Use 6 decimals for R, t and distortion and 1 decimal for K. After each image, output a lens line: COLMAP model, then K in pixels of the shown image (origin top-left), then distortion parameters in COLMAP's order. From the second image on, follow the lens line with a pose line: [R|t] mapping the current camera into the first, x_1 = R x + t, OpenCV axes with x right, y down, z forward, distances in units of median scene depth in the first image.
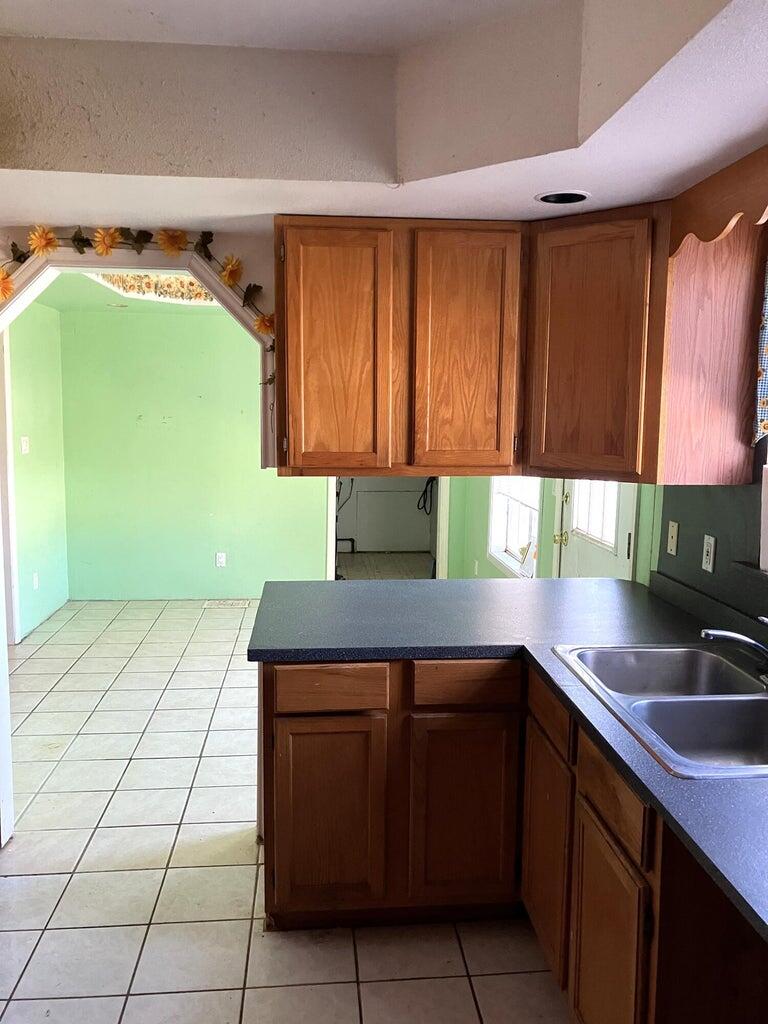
lens RADIAL K [[839.5, 0, 391.1], [0, 839.5, 509.9], [0, 0, 1]] dist [0.010294, -0.011938]
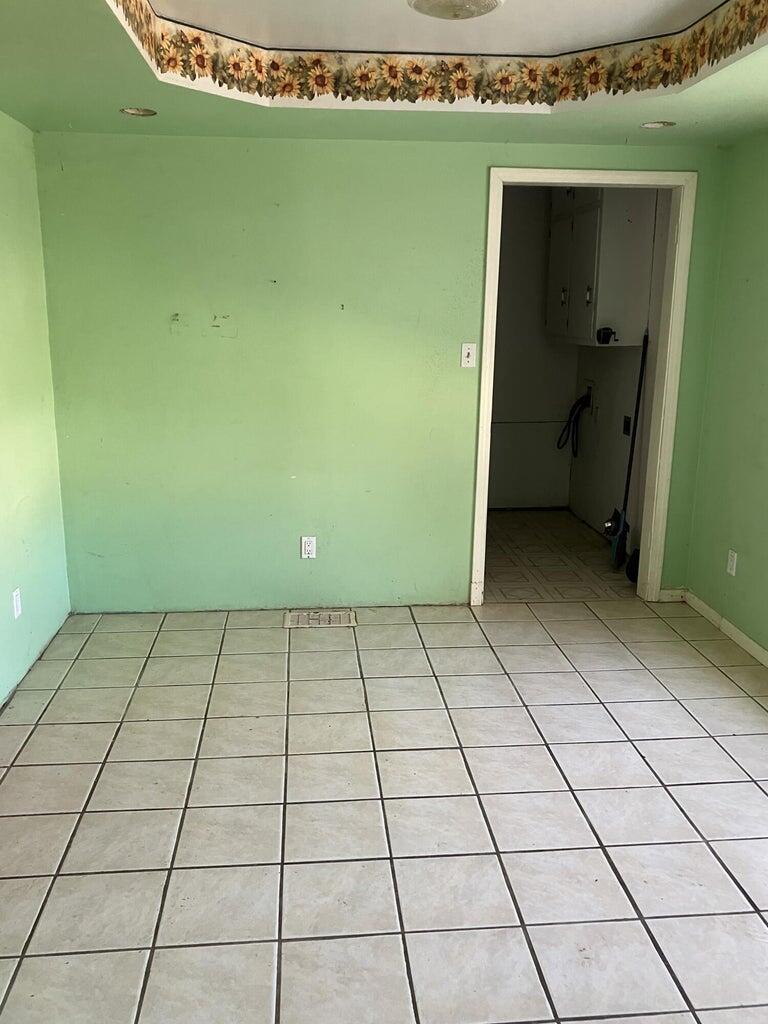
lens RADIAL K [[839.5, 0, 376.5], [0, 839.5, 517.0], [0, 0, 1]] dist [0.010294, -0.011938]
pose [[0.999946, -0.001695, 0.010240, -0.178720], [0.000356, 0.991592, 0.129400, -0.051029], [-0.010373, -0.129389, 0.991540, 0.425603]]
